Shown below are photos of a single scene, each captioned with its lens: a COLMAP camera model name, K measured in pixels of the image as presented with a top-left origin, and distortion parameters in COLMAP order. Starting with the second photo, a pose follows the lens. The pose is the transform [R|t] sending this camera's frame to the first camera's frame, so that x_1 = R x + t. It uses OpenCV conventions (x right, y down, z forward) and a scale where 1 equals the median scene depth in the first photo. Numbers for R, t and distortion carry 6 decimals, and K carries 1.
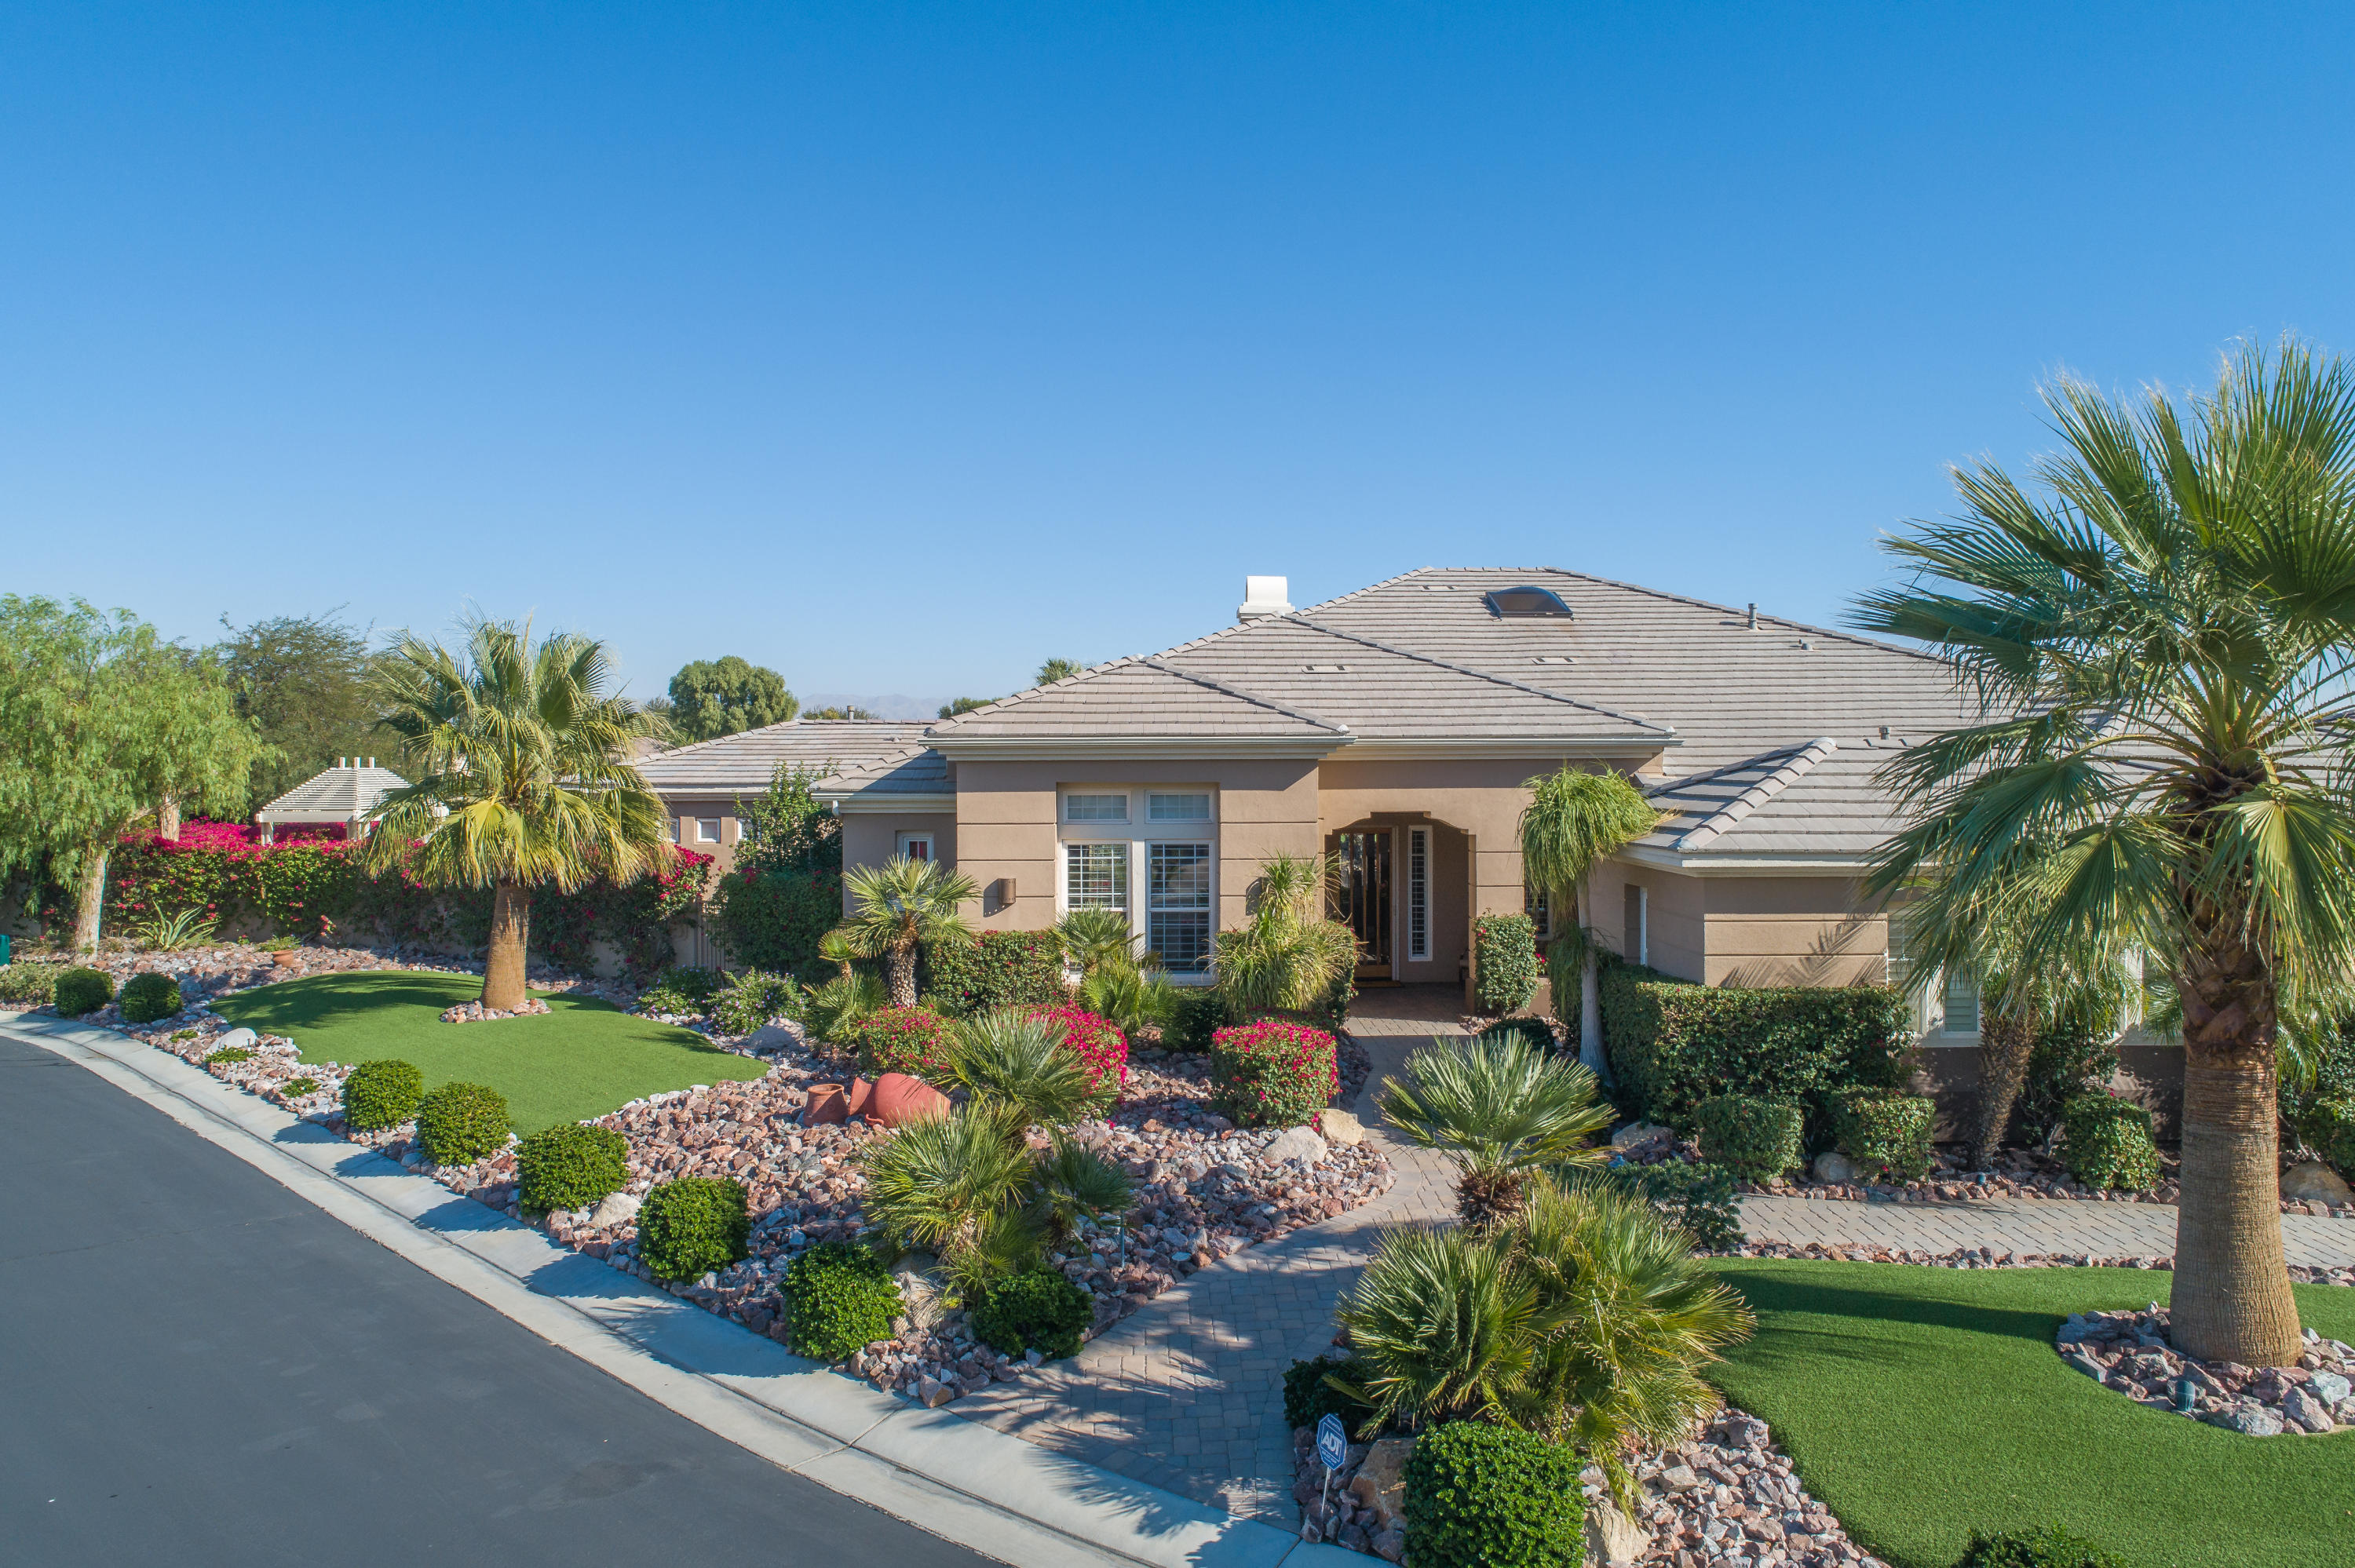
lens RADIAL K [[1622.6, 0, 1177.5], [0, 1622.6, 784.0], [0, 0, 1]] dist [-0.001361, 0.004273]
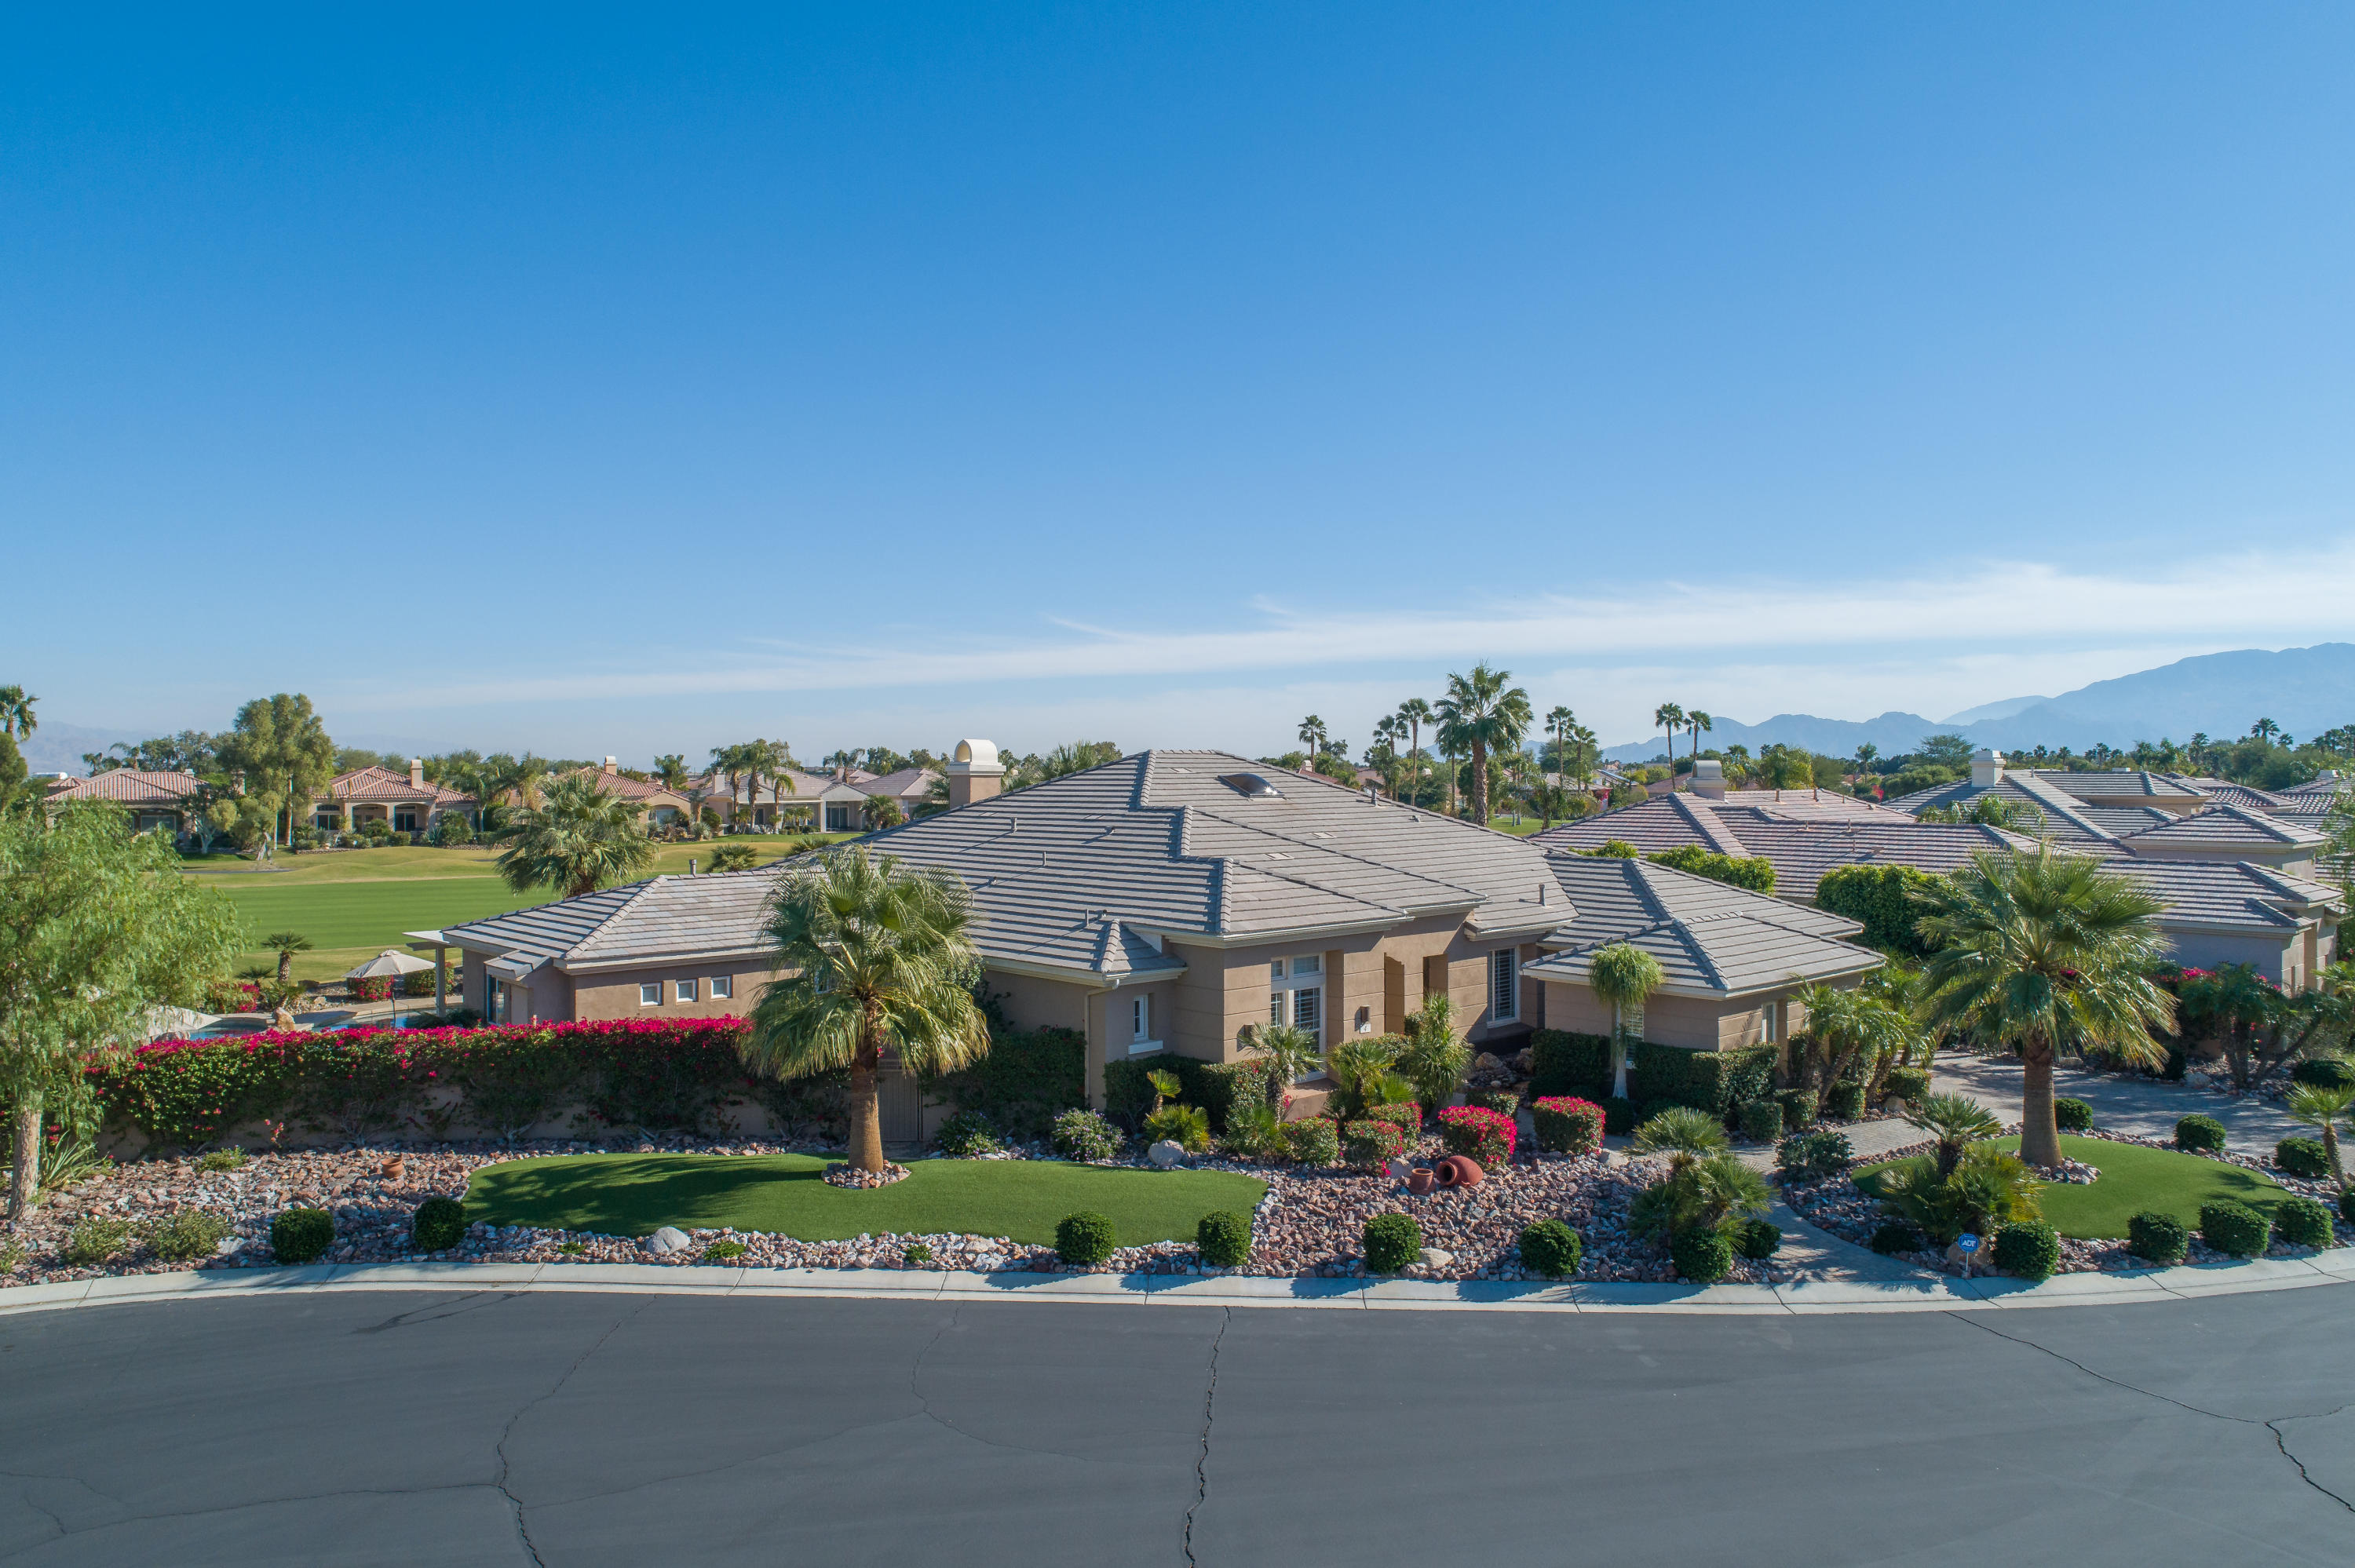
lens RADIAL K [[1674.9, 0, 1178.3], [0, 1674.9, 678.1], [0, 0, 1]] dist [-0.000810, 0.003366]
pose [[0.754329, 0.035650, 0.655528, -1.170882], [0.010915, 0.997705, -0.066820, -0.156159], [-0.656406, 0.057559, 0.752209, -0.135180]]
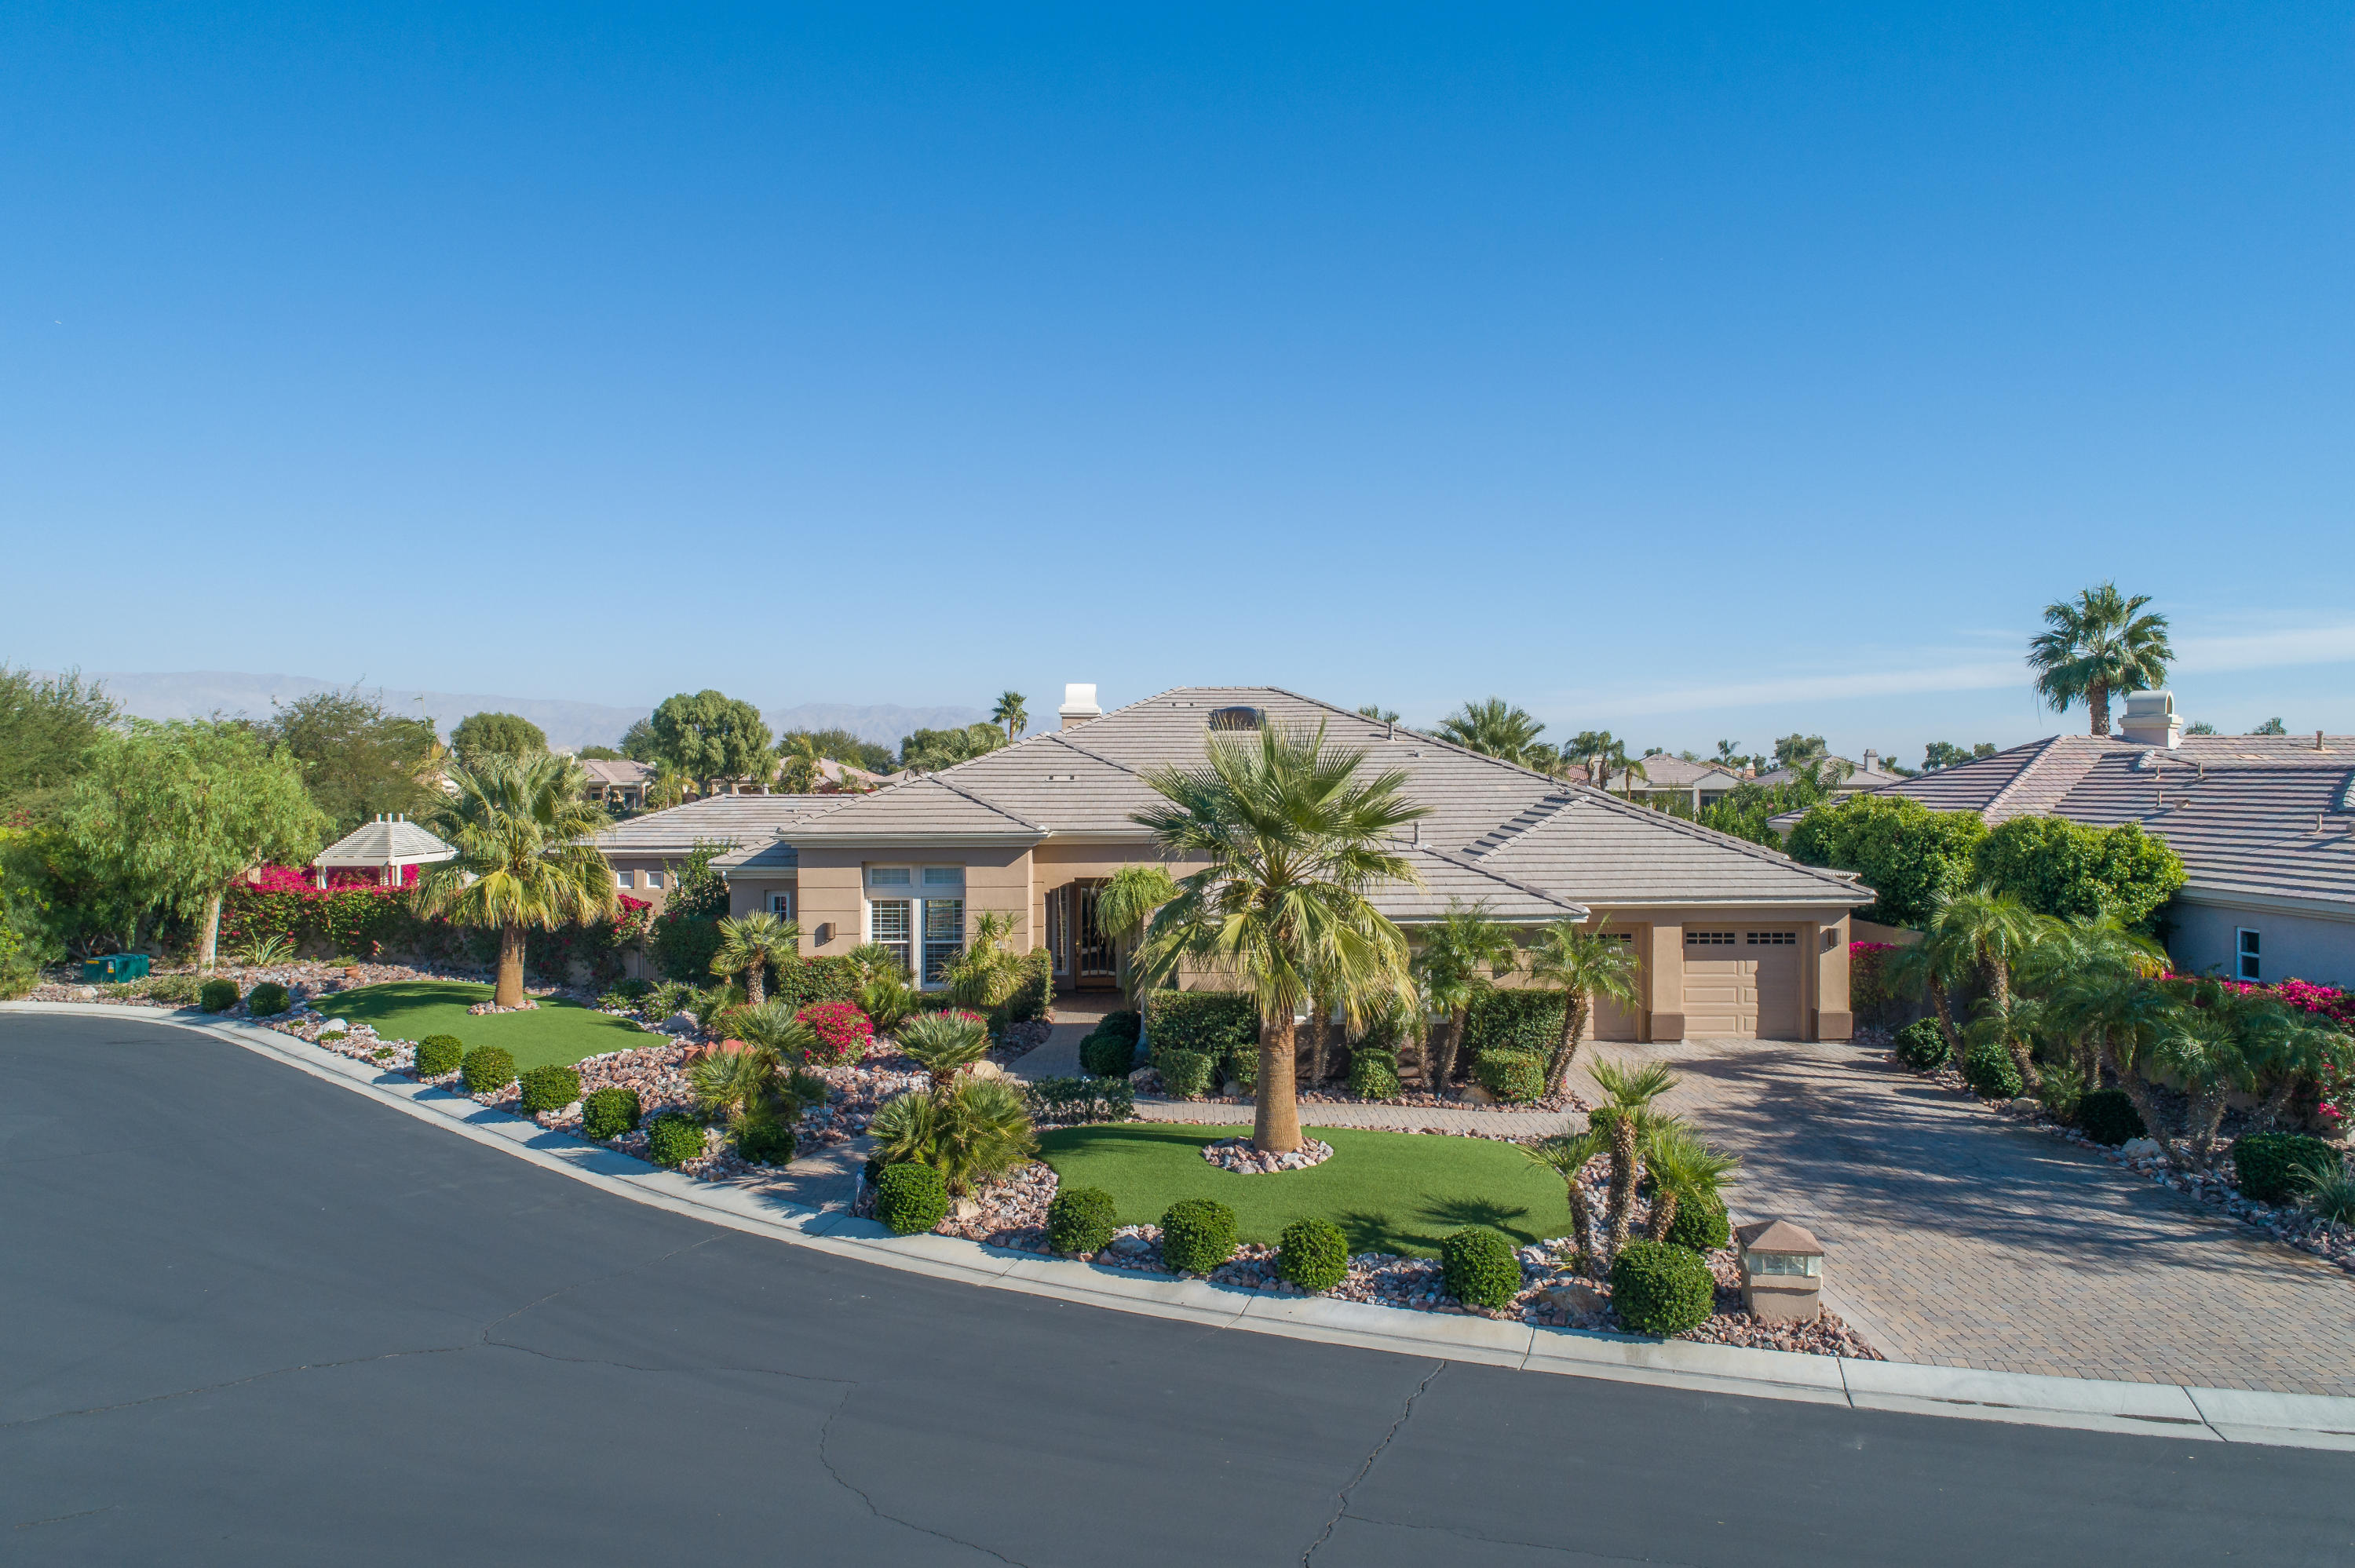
lens RADIAL K [[1622.6, 0, 1177.5], [0, 1622.6, 784.0], [0, 0, 1]] dist [-0.001361, 0.004273]
pose [[0.999992, 0.000544, 0.003977, 0.225479], [-0.000522, 0.999984, -0.005647, -0.067445], [-0.003980, 0.005645, 0.999976, -0.575460]]
